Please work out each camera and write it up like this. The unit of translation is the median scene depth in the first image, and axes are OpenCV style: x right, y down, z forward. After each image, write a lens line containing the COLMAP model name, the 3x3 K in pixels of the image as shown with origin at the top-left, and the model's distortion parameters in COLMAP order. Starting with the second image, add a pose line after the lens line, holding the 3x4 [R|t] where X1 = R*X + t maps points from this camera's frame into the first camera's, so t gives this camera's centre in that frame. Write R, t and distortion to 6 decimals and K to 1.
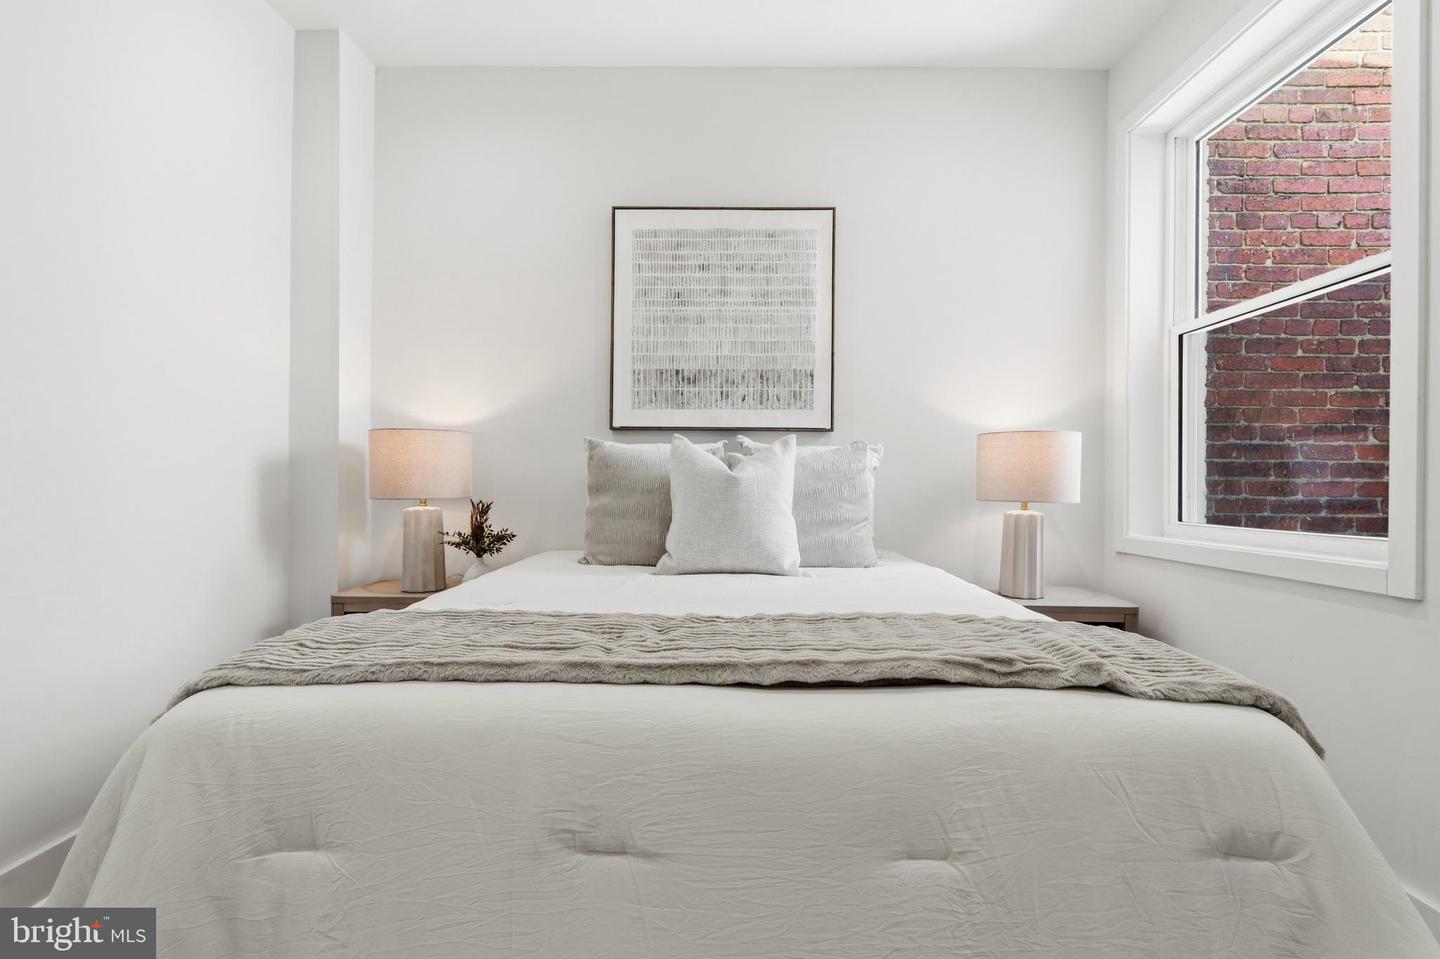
lens RADIAL K [[643.3, 0, 717.9], [0, 643.3, 485.8], [0, 0, 1]] dist [0.000853, -0.000857]
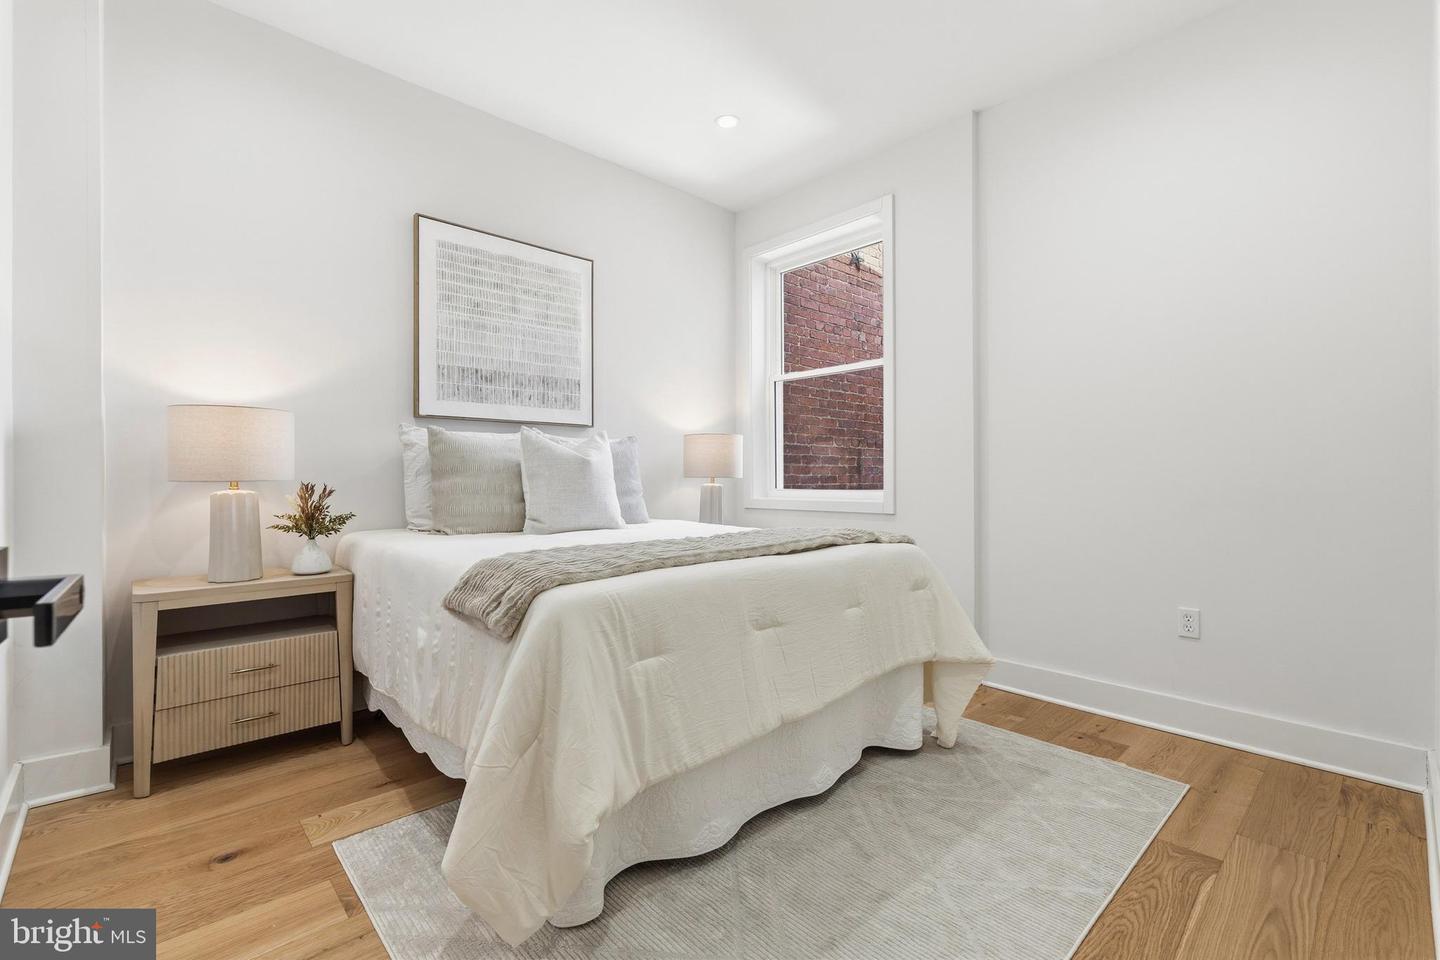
lens RADIAL K [[643.3, 0, 722.2], [0, 643.3, 476.5], [0, 0, 1]] dist [0.000853, -0.000857]
pose [[0.720495, -0.008812, 0.693404, -0.554641], [0.007982, 0.999958, 0.004413, 0.012966], [-0.693414, 0.002355, 0.720536, -0.148244]]
